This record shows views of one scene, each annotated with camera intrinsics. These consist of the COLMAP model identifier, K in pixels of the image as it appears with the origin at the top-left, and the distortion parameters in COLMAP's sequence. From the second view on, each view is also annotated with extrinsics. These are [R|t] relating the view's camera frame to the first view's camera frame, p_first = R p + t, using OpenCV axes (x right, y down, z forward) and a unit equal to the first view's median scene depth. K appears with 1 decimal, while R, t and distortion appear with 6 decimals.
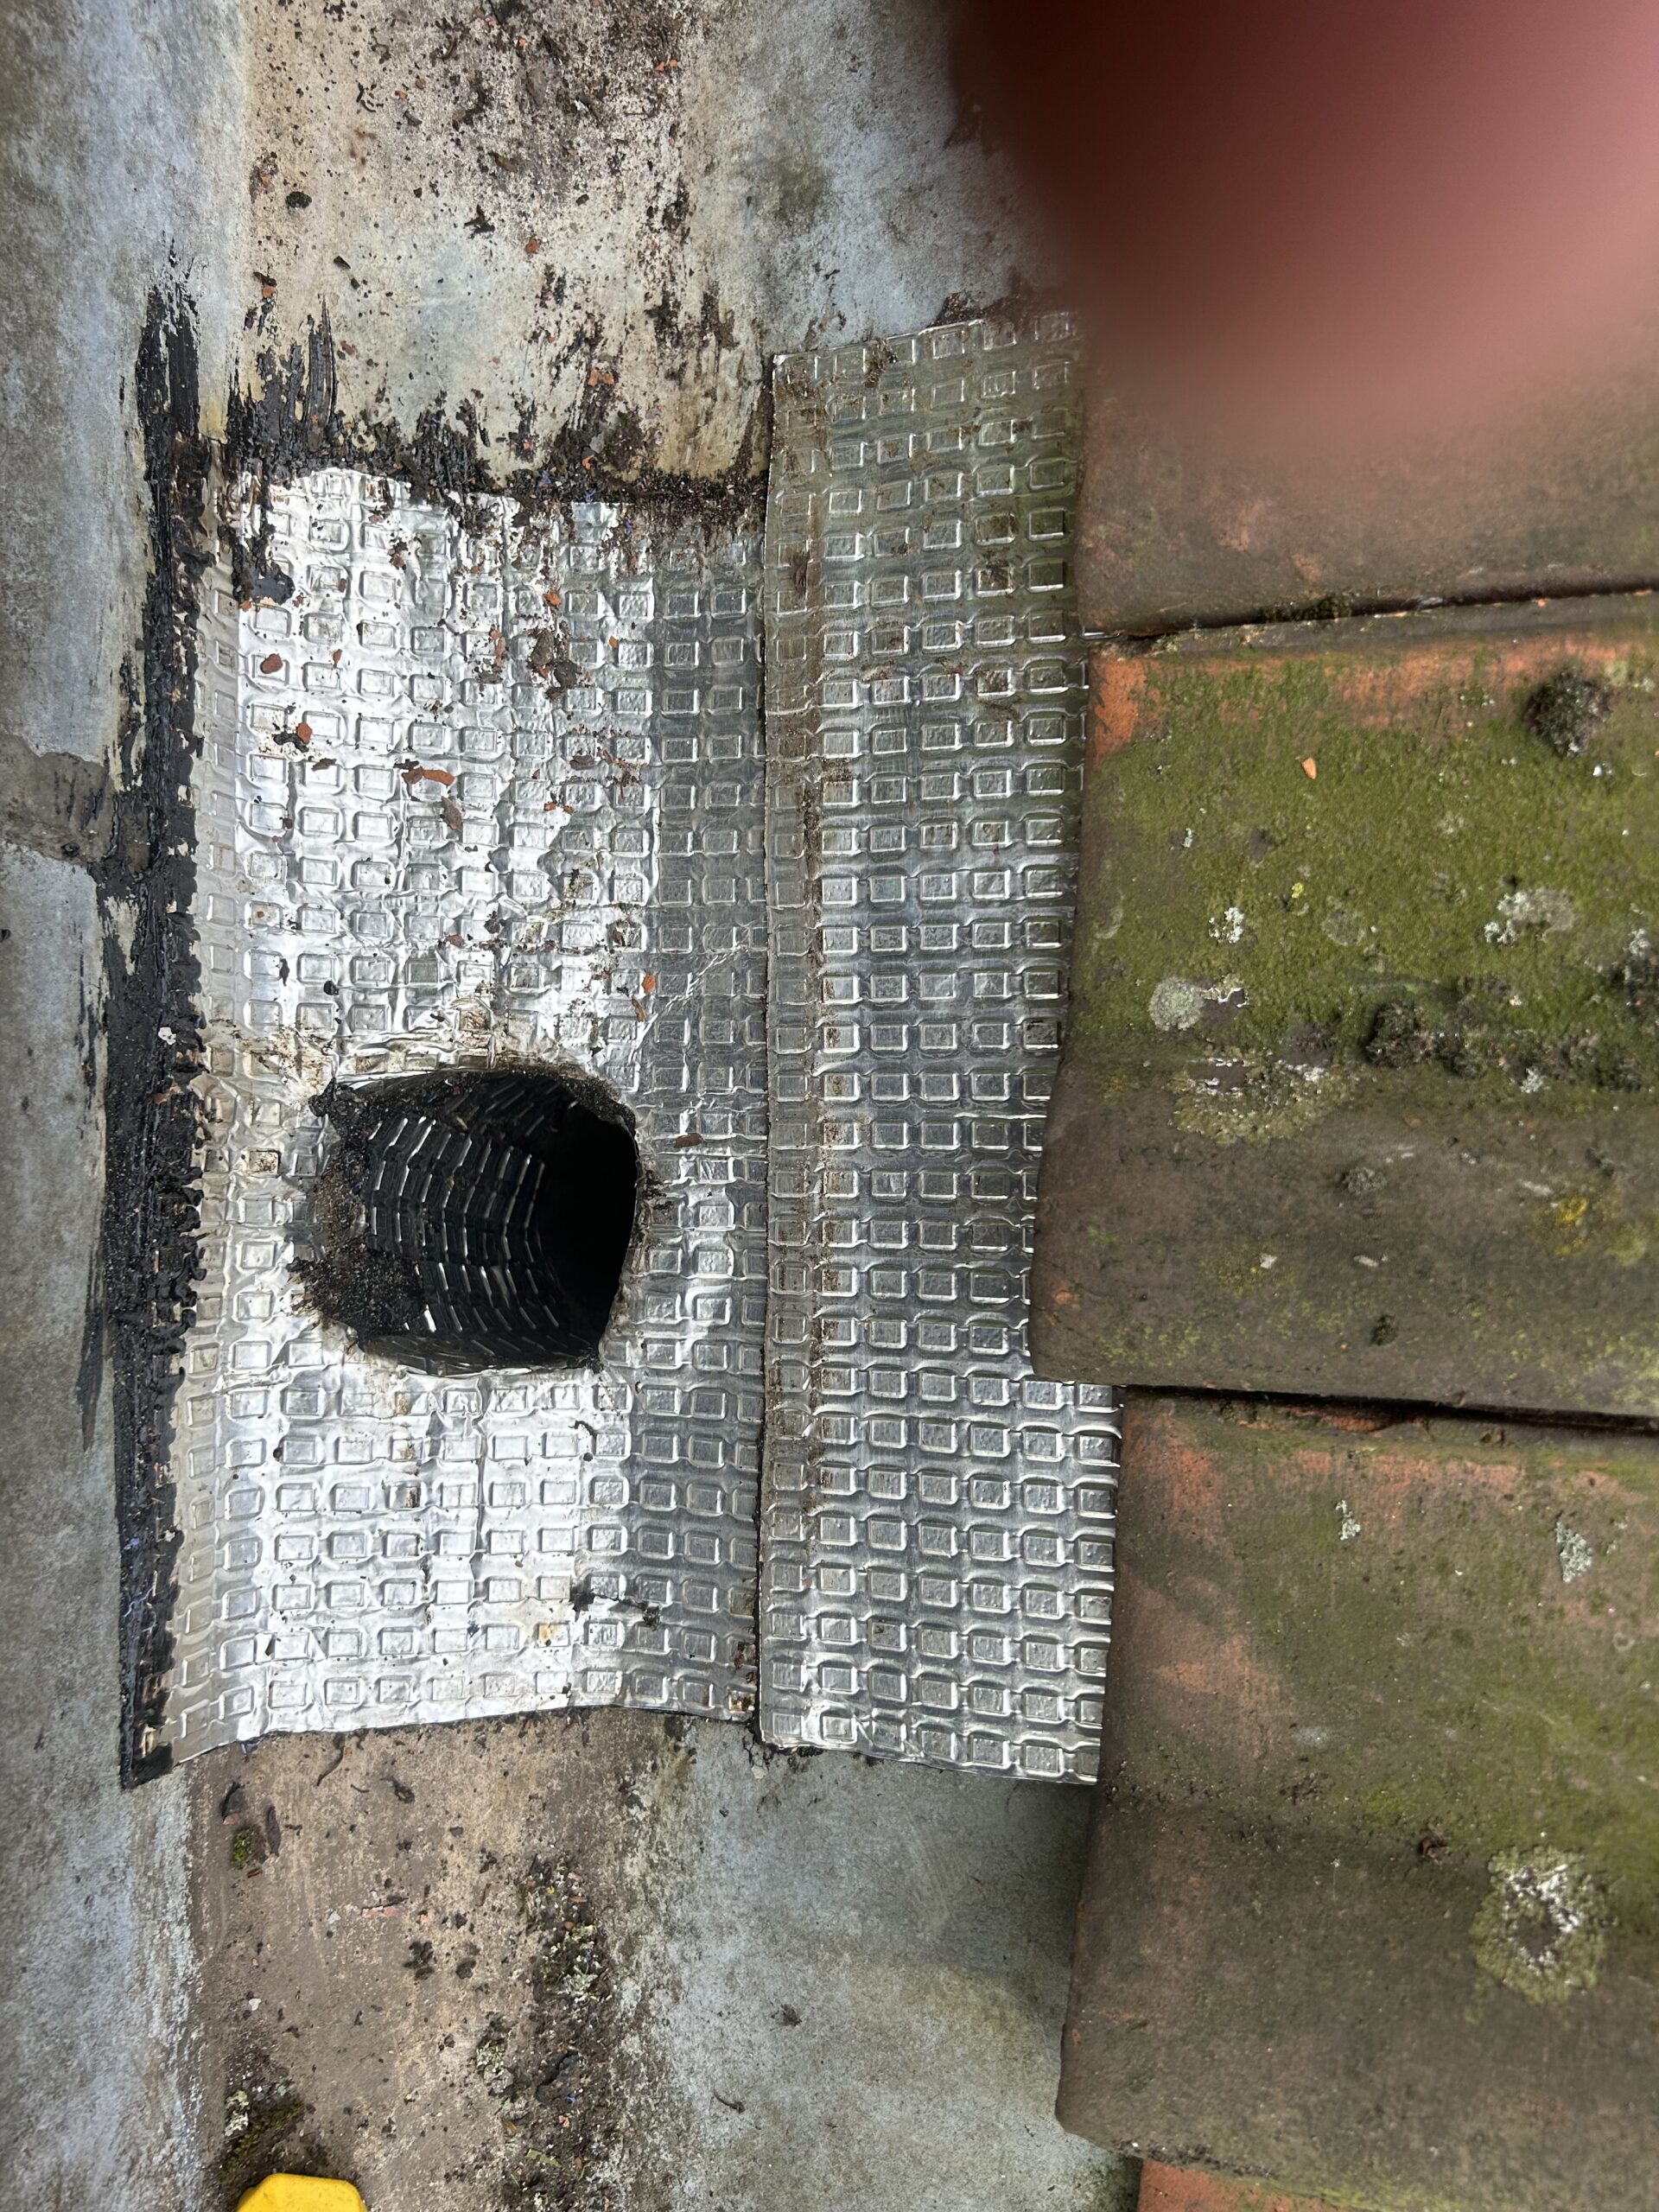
lens RADIAL K [[1673.1, 0, 828.9], [0, 1673.1, 1099.8], [0, 0, 1]] dist [0.009817, -0.003590]
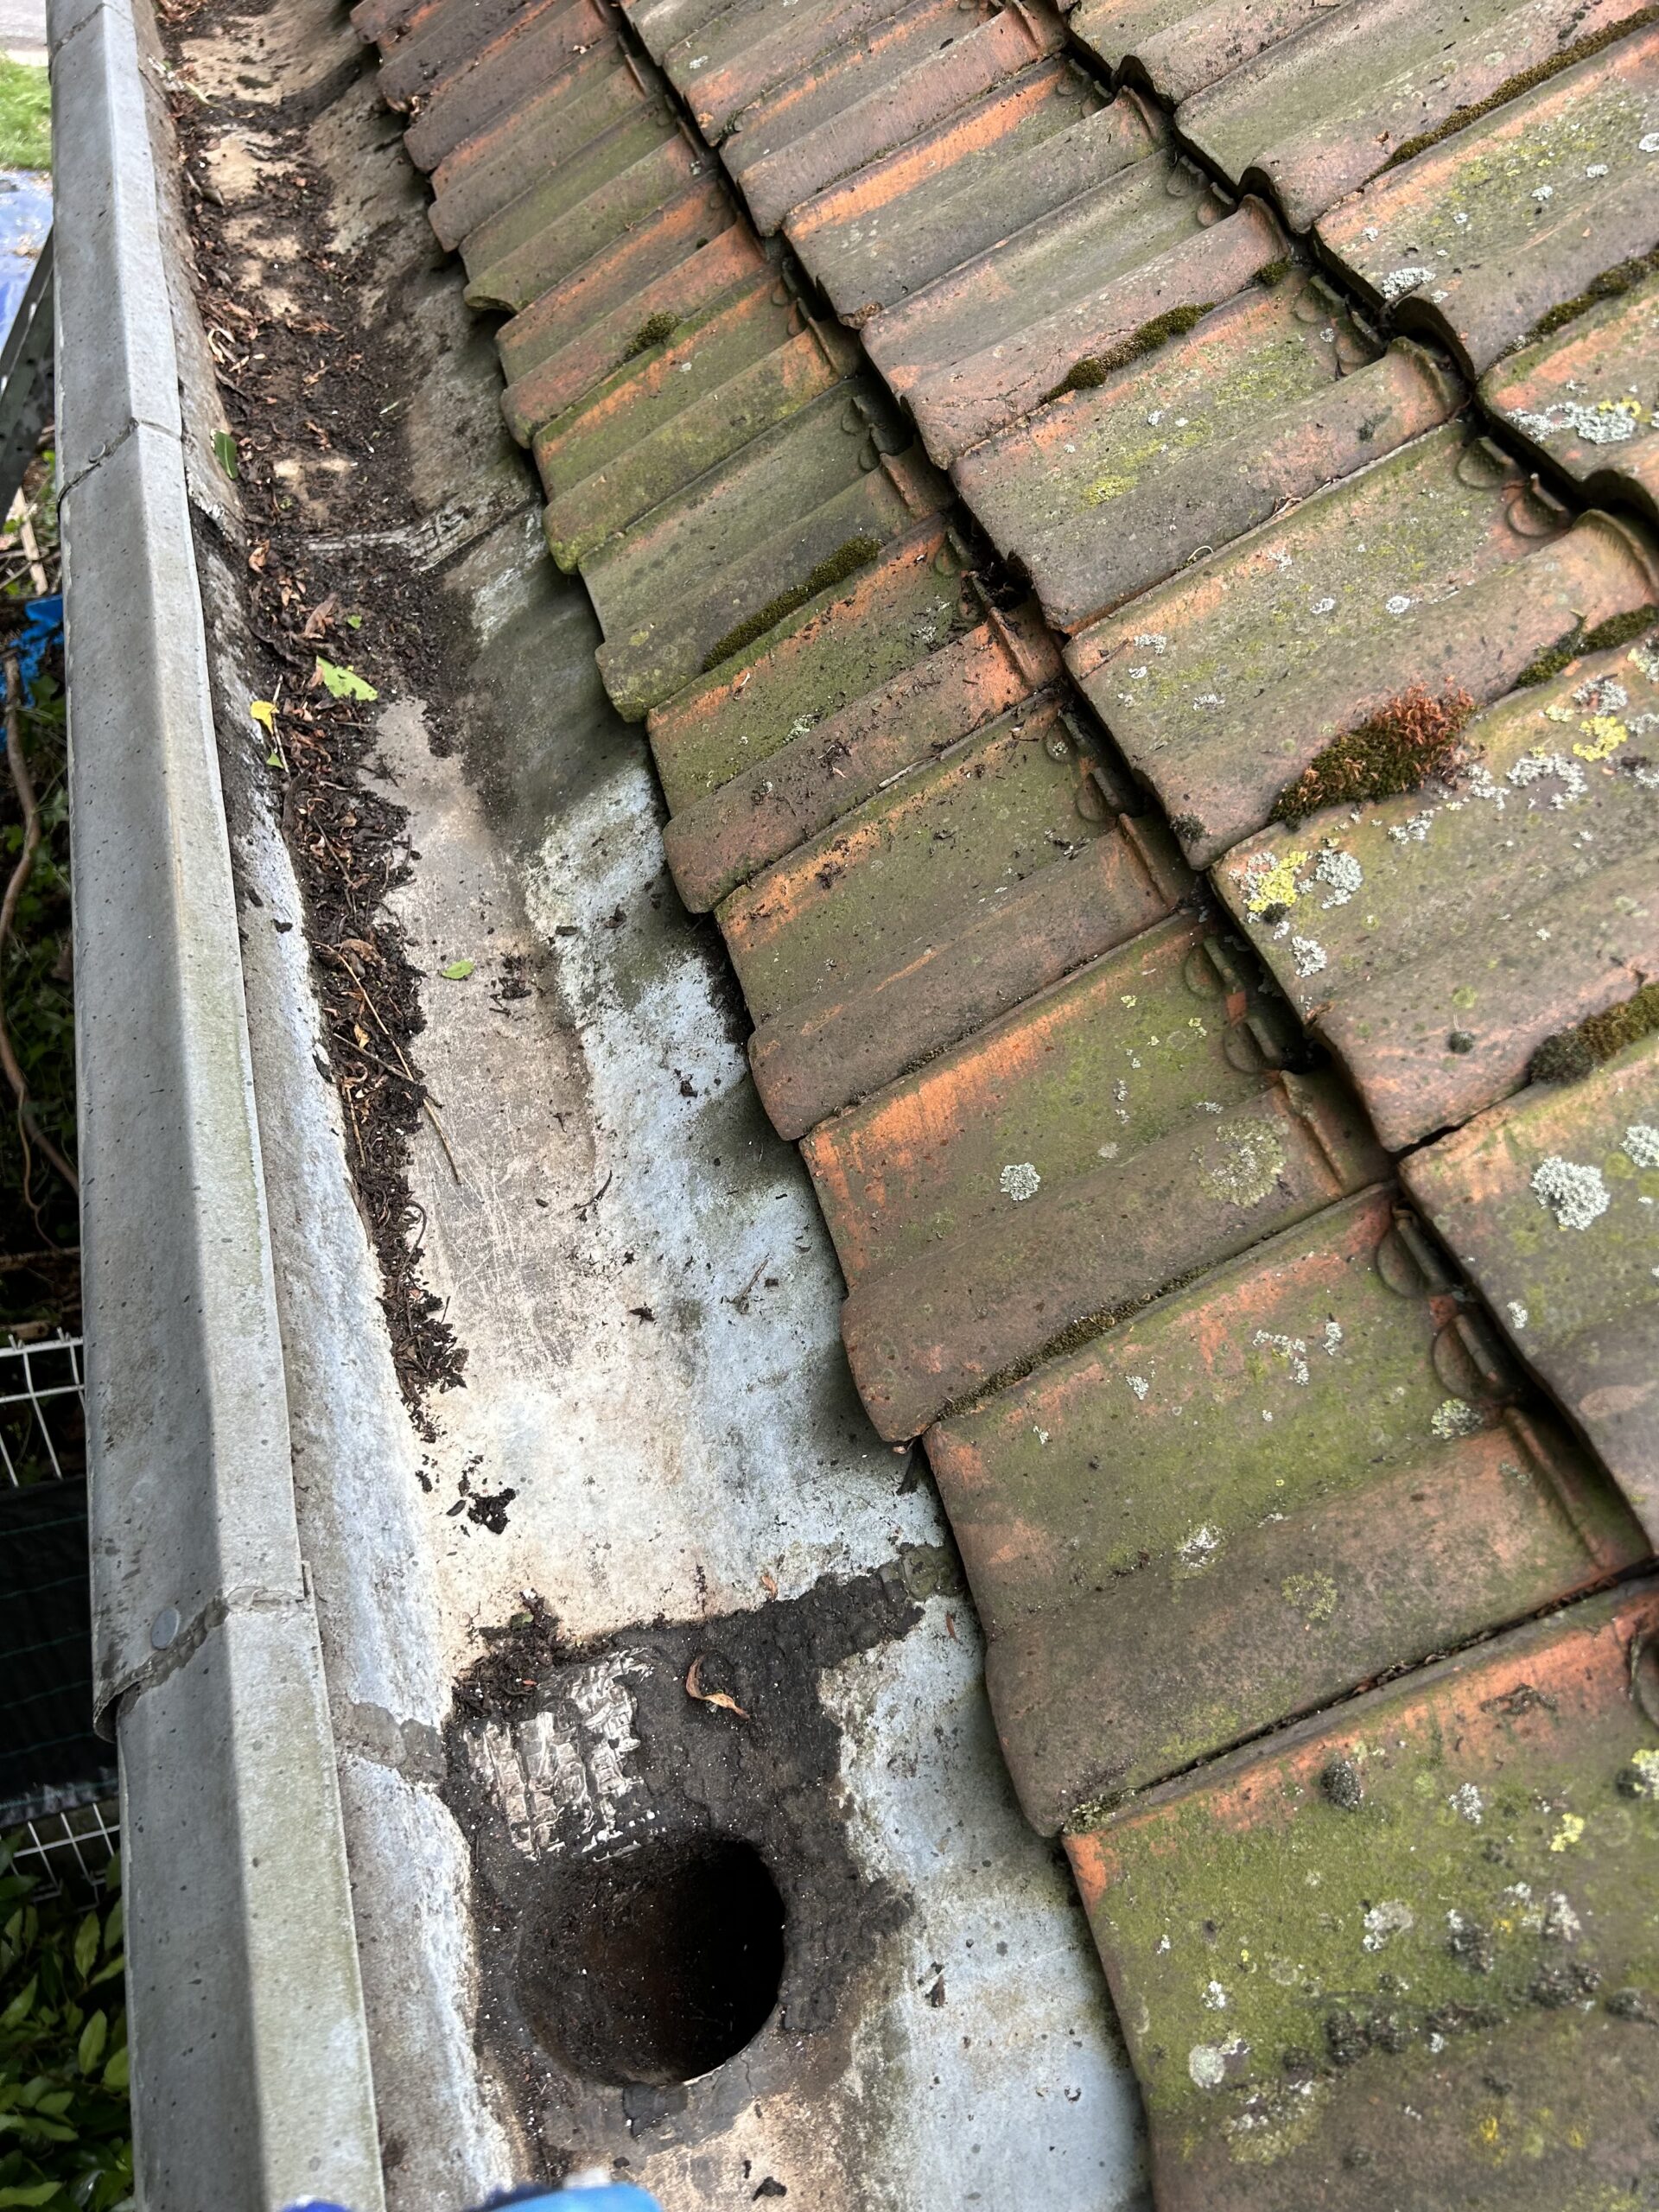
lens RADIAL K [[1673.1, 0, 820.6], [0, 1673.1, 1102.8], [0, 0, 1]] dist [0.009817, -0.003590]
pose [[0.943783, -0.329711, 0.023773, 0.138088], [0.275755, 0.745592, -0.606672, 0.114657], [0.182301, 0.579122, 0.794596, -0.722209]]
